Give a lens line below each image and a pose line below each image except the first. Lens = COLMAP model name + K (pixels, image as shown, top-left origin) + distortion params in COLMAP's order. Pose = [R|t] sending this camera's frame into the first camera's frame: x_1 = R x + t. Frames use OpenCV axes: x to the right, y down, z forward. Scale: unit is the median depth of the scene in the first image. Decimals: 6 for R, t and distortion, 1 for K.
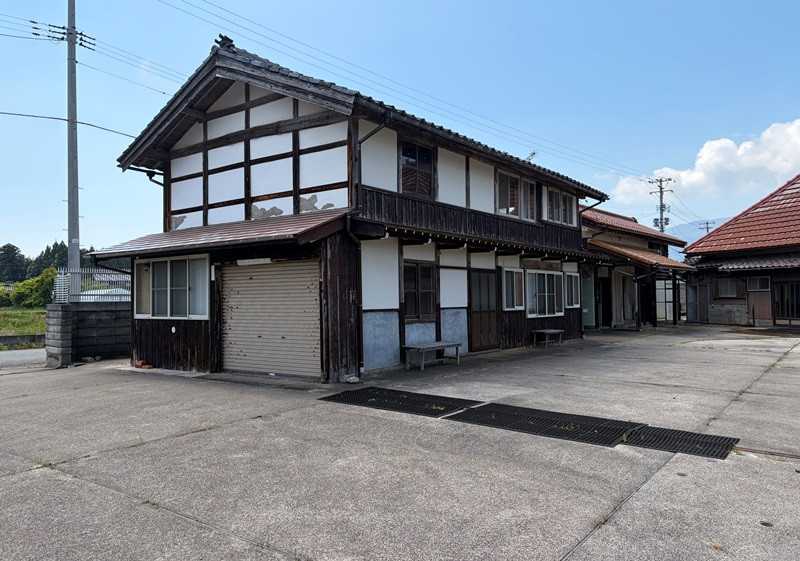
lens RADIAL K [[602.9, 0, 399.2], [0, 602.9, 287.8], [0, 0, 1]] dist [-0.045642, -0.002748]
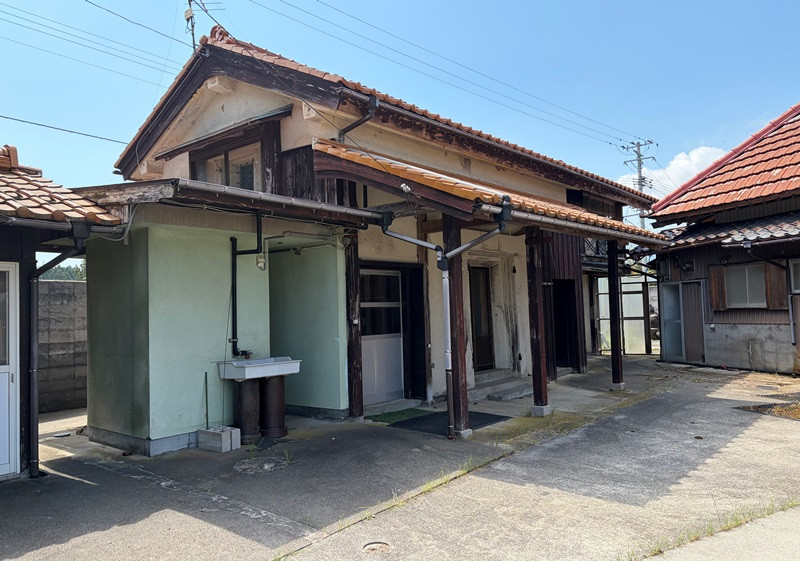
lens RADIAL K [[602.9, 0, 400.1], [0, 602.9, 273.0], [0, 0, 1]] dist [-0.045642, -0.002748]
pose [[0.999924, -0.012324, -0.000131, 0.286232], [0.012312, 0.999301, -0.035294, 0.002357], [0.000566, 0.035289, 0.999377, 0.539534]]
